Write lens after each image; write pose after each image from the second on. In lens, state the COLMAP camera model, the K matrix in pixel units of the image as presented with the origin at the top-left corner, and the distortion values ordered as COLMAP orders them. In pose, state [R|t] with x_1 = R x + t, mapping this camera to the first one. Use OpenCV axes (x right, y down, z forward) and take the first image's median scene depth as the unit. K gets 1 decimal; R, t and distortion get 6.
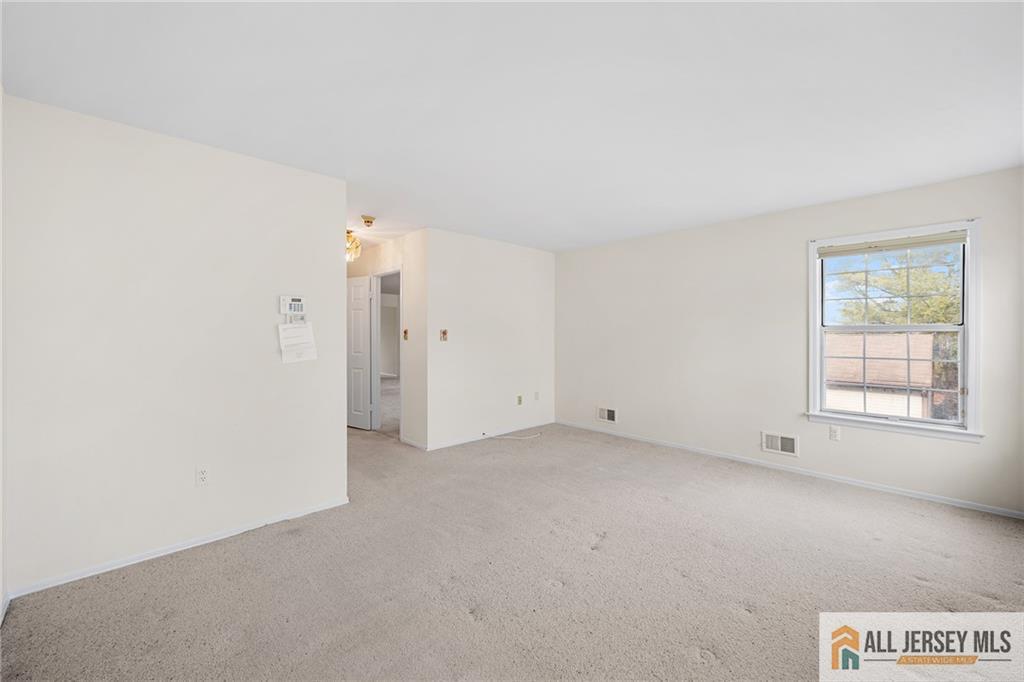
lens RADIAL K [[412.6, 0, 506.6], [0, 412.6, 347.5], [0, 0, 1]] dist [0.000632, 0.000177]
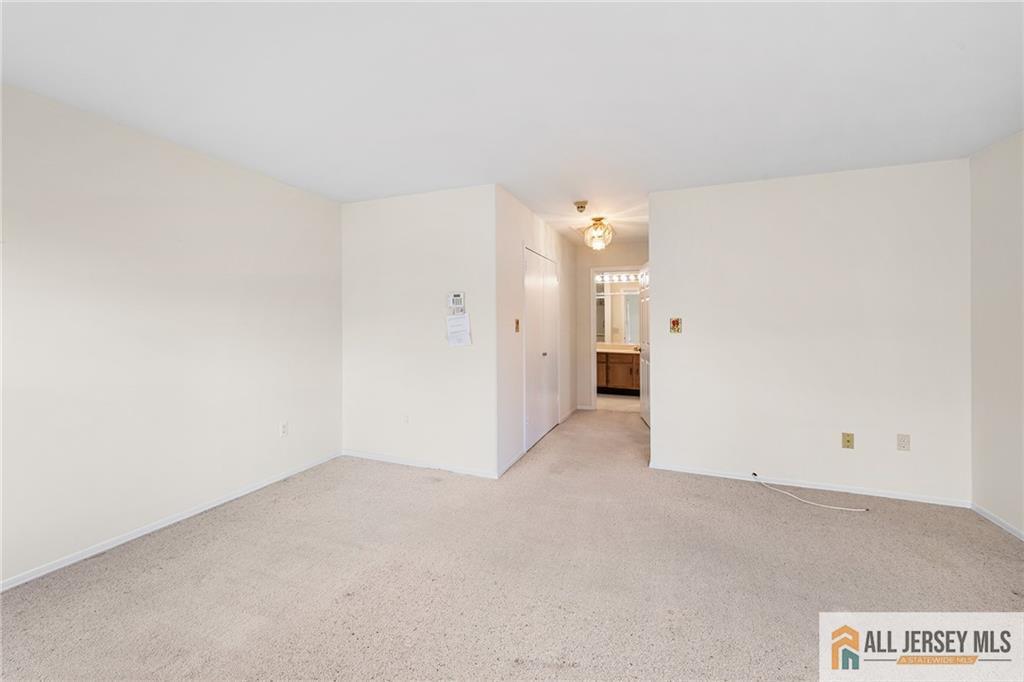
lens RADIAL K [[422.3, 0, 509.5], [0, 422.3, 330.0], [0, 0, 1]] dist [-0.000727, -0.000137]
pose [[0.408039, 0.016595, -0.912814, 0.642081], [-0.032432, 0.999467, 0.003673, -0.020206], [0.912388, 0.028106, 0.408360, 0.572592]]
